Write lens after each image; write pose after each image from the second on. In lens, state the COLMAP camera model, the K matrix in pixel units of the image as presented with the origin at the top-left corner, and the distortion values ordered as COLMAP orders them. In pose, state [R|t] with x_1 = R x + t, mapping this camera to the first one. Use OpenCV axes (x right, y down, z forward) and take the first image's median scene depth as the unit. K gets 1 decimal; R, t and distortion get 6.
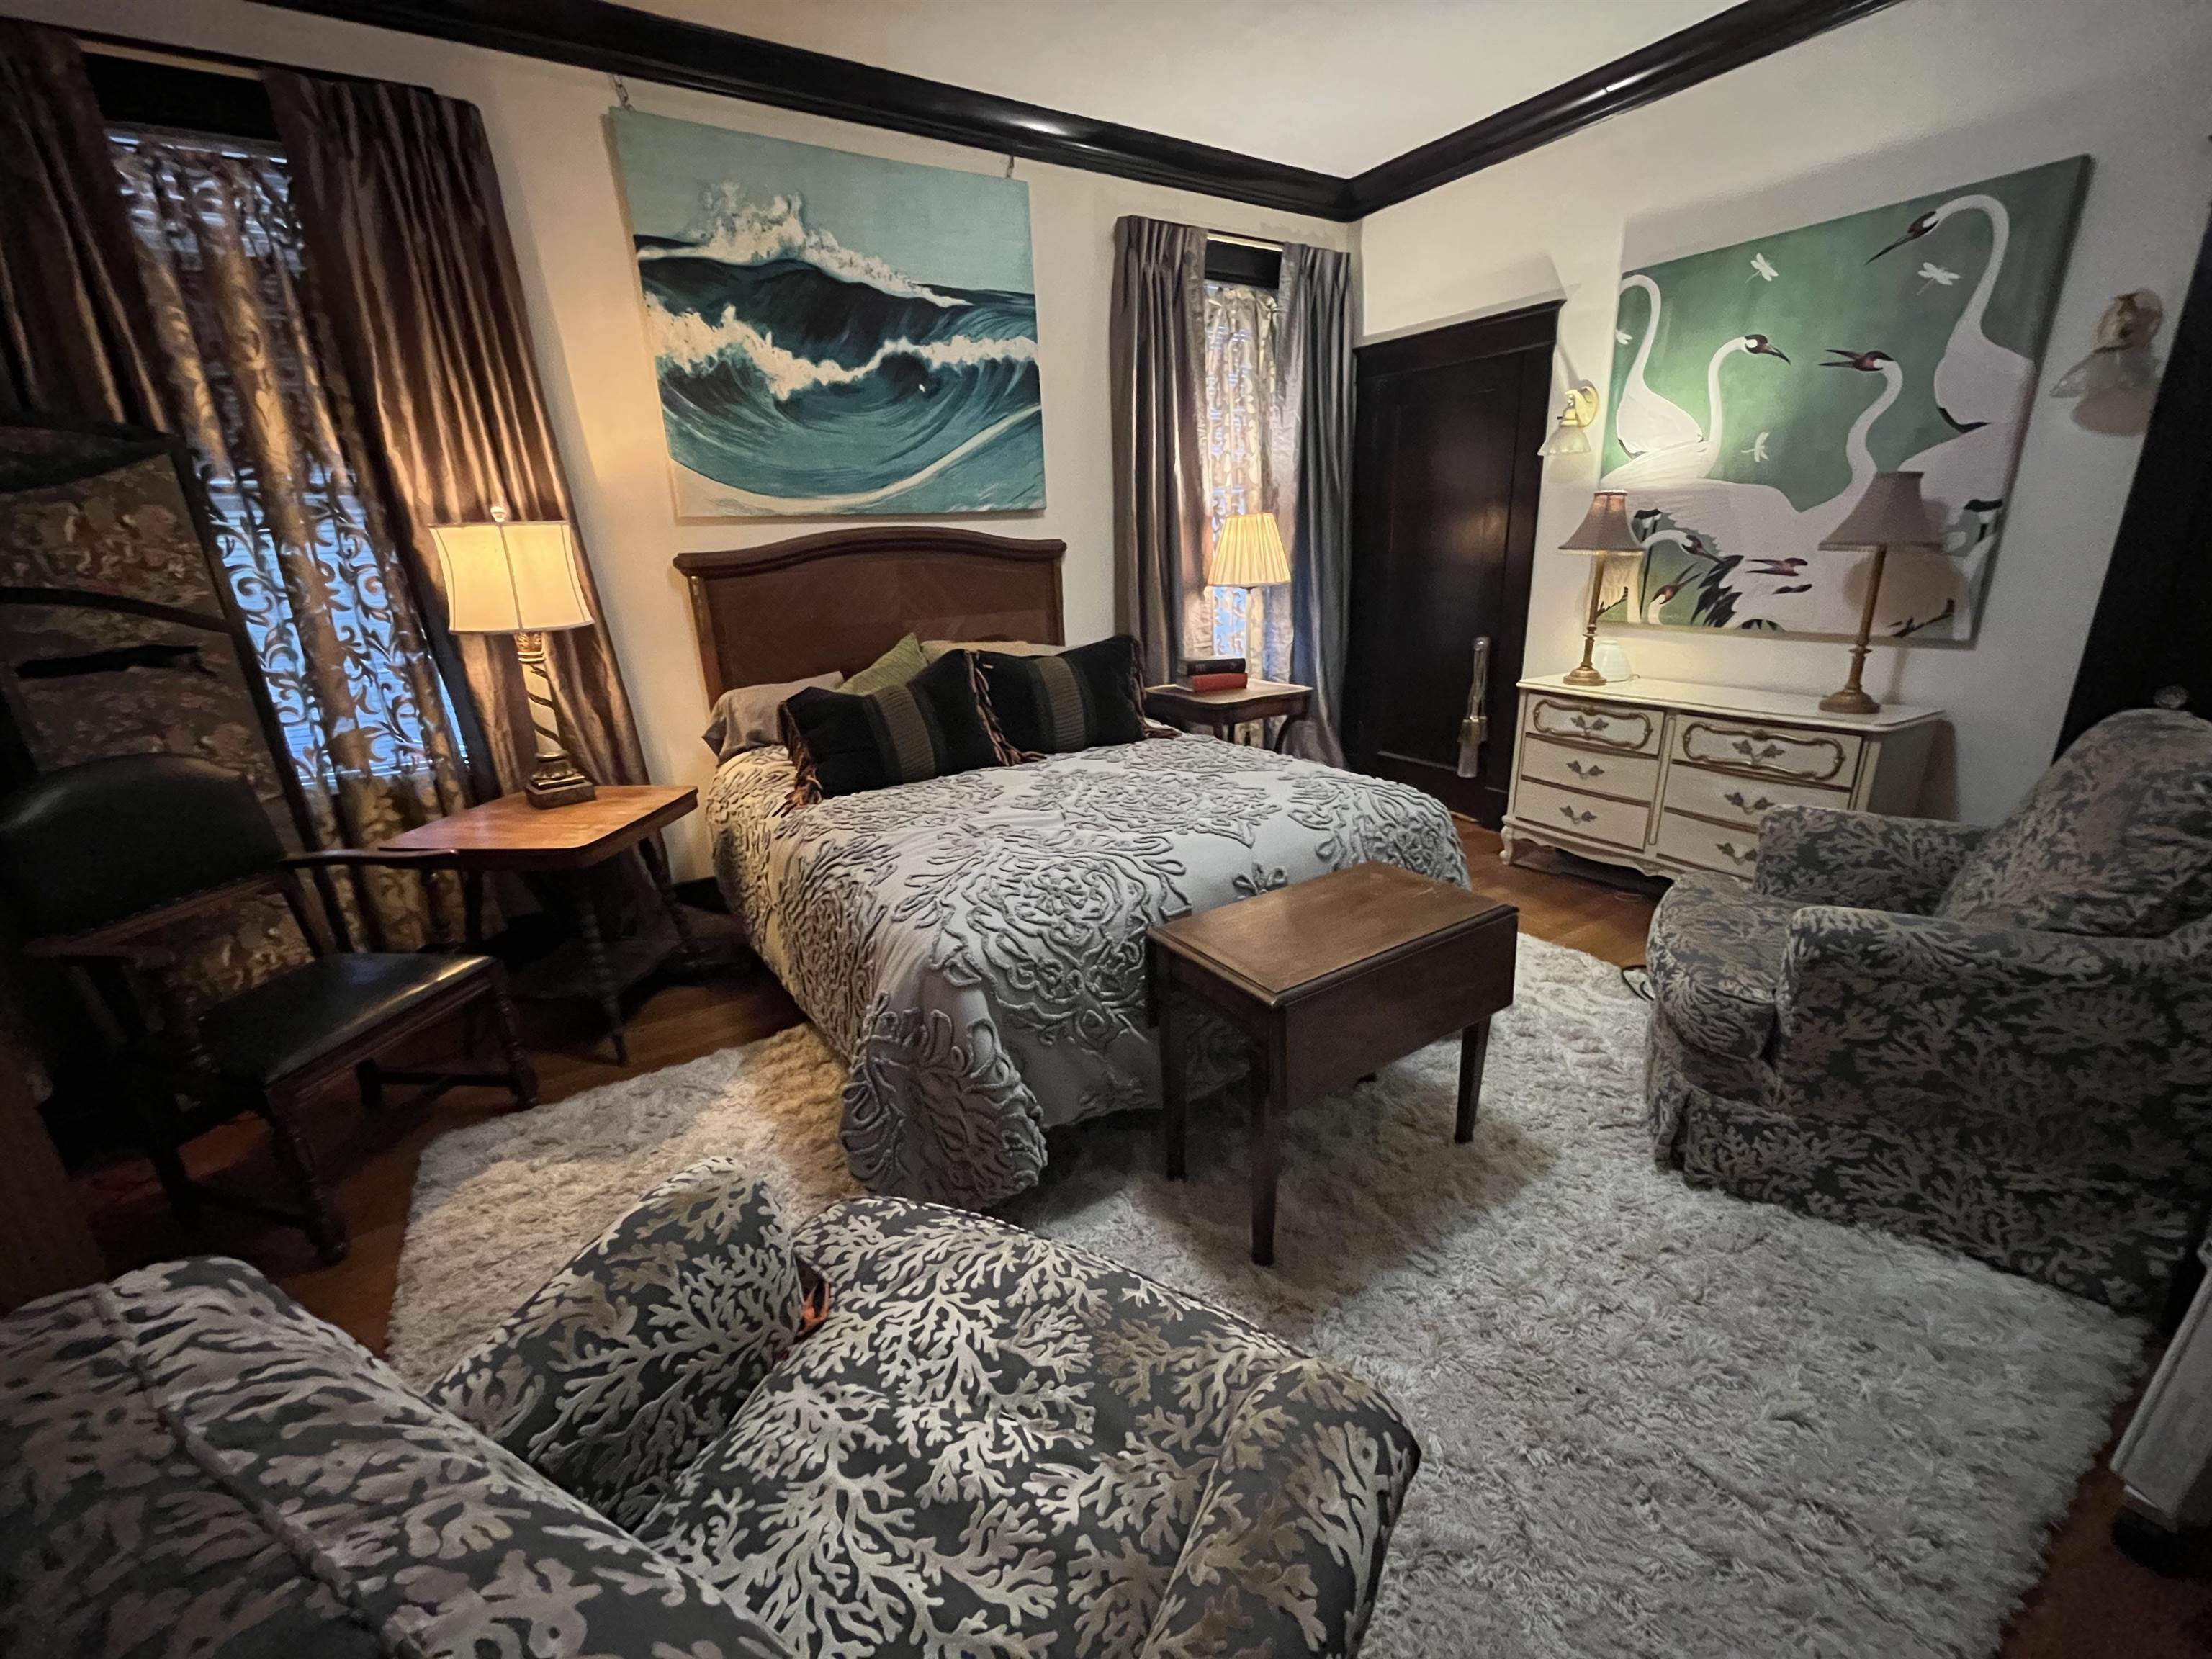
lens RADIAL K [[894.6, 0, 1106.0], [0, 894.6, 829.5], [0, 0, 1]] dist [-0.005646, -0.000109]
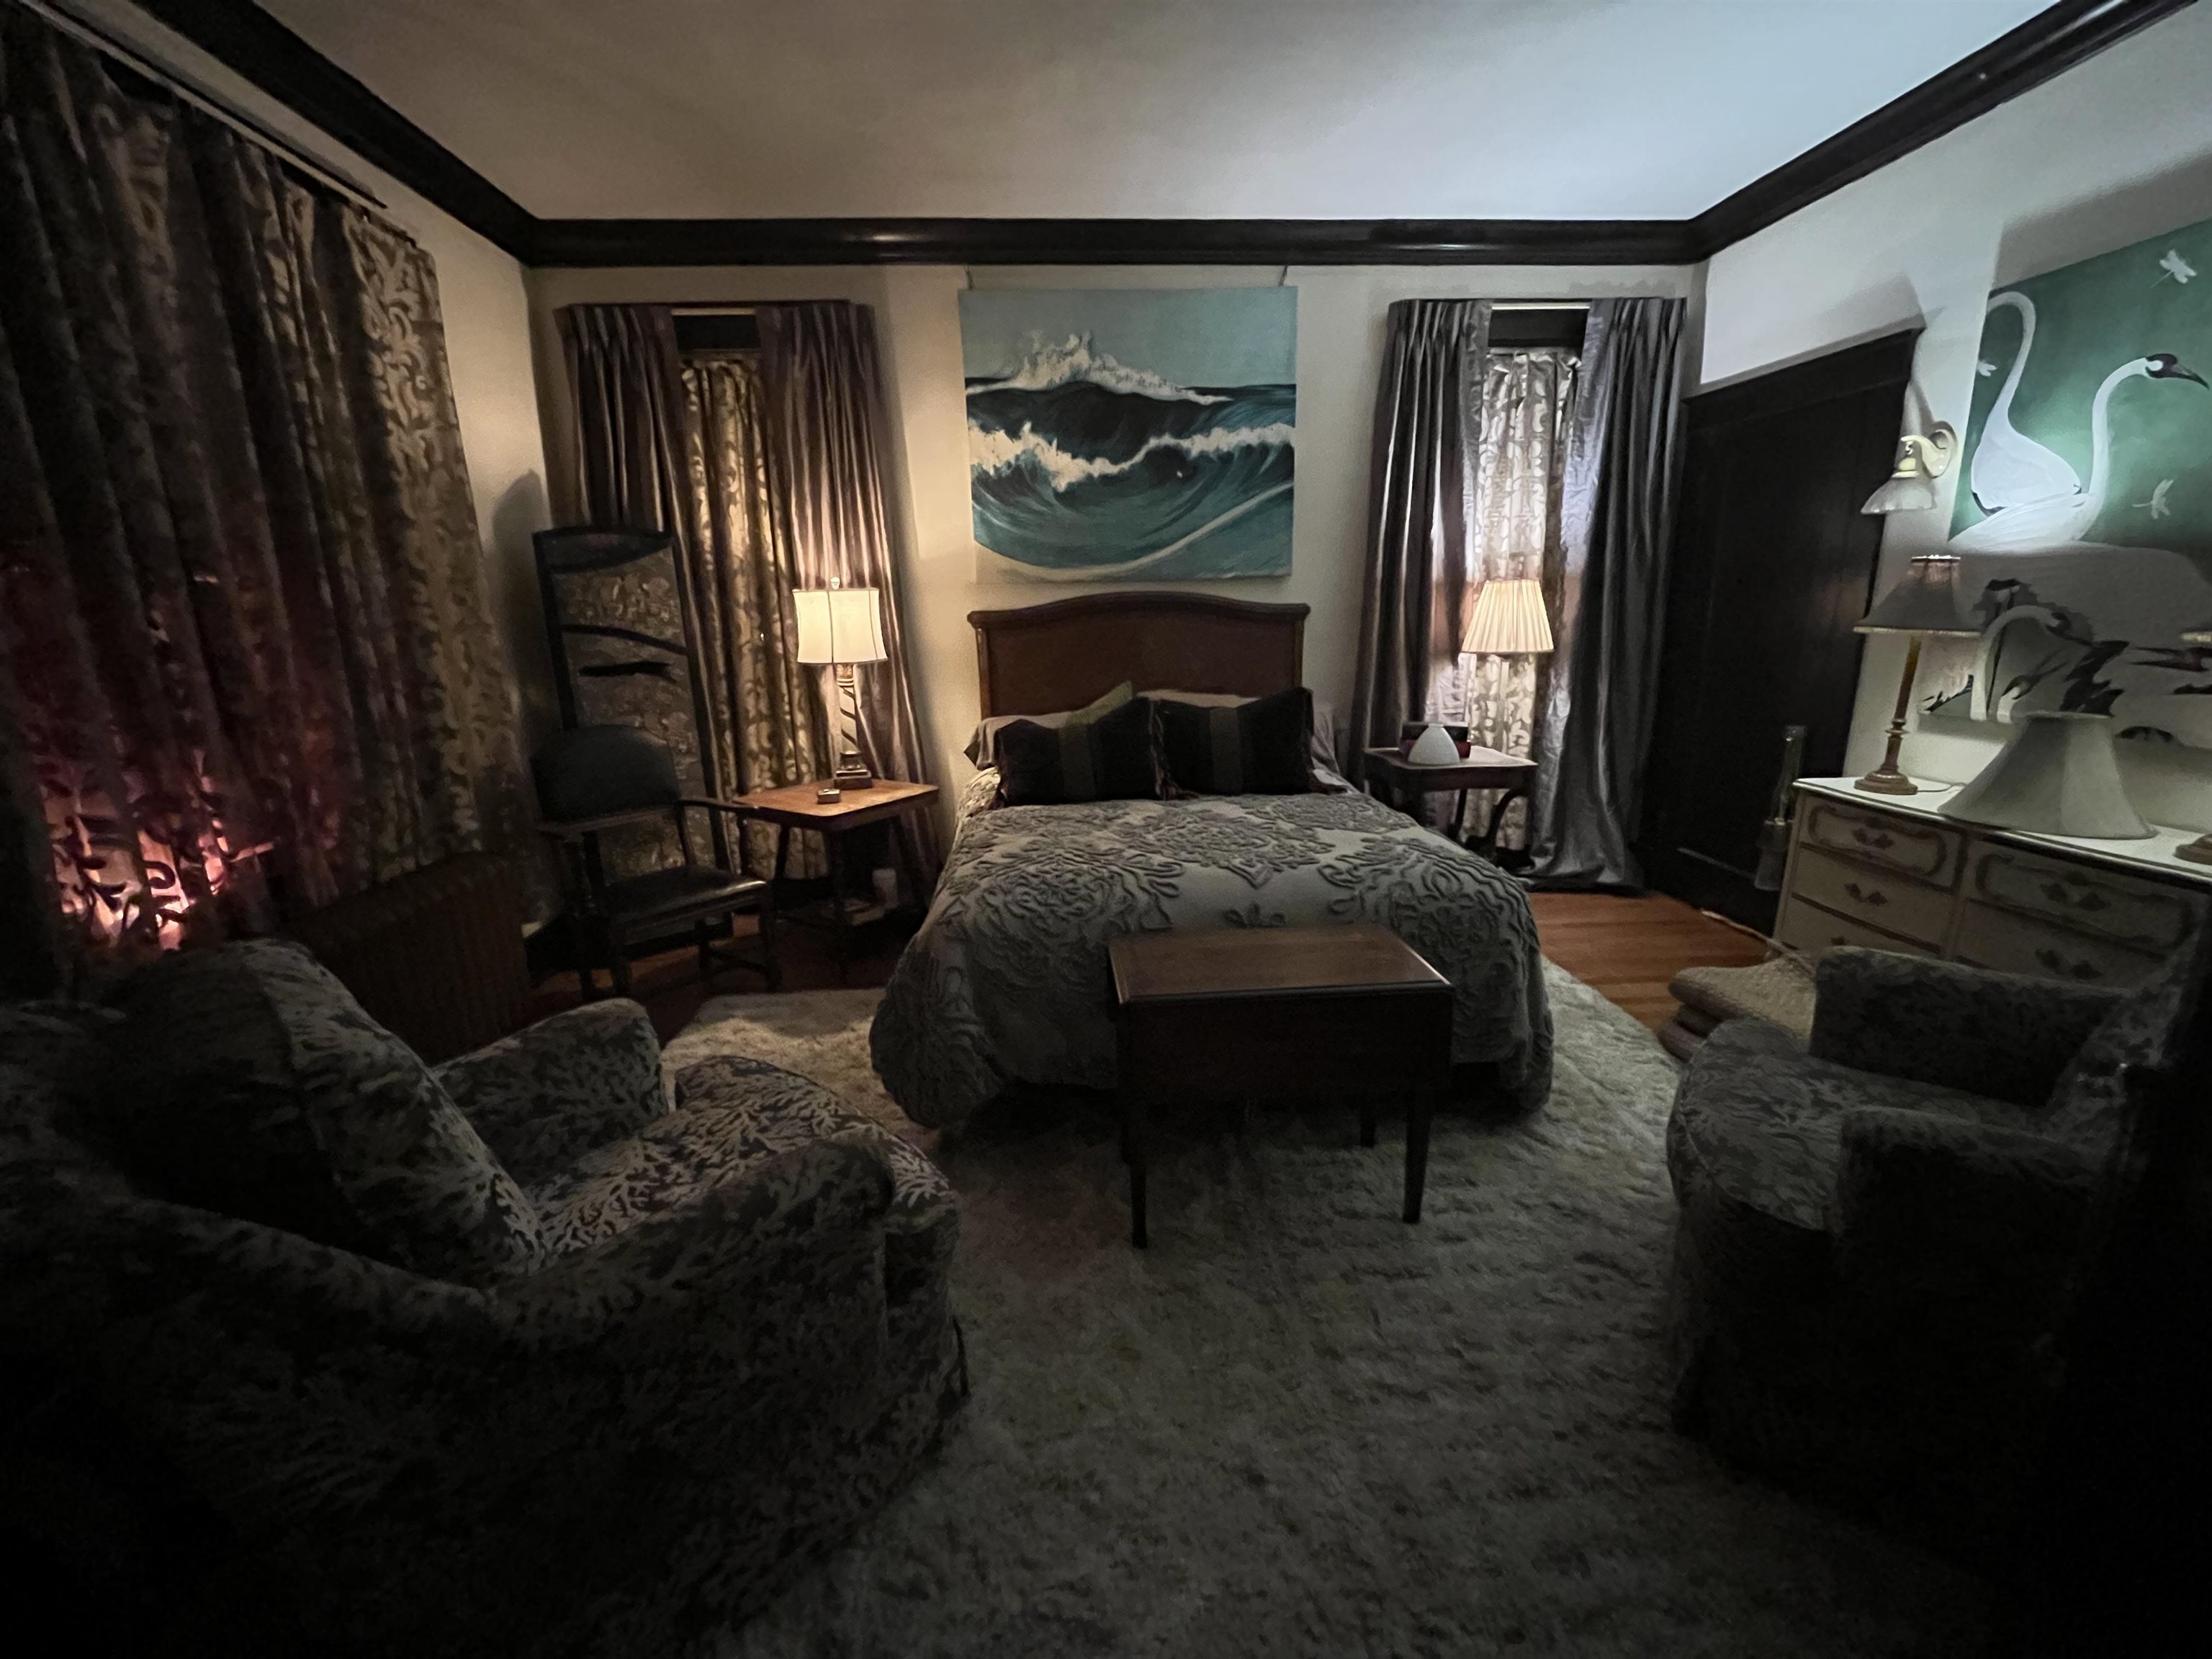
lens RADIAL K [[894.6, 0, 1106.0], [0, 894.6, 829.5], [0, 0, 1]] dist [-0.005646, -0.000109]
pose [[0.875804, 0.132538, -0.464114, 0.314040], [-0.157730, 0.987358, -0.015682, -0.004682], [0.456168, 0.086939, 0.885637, -0.033493]]
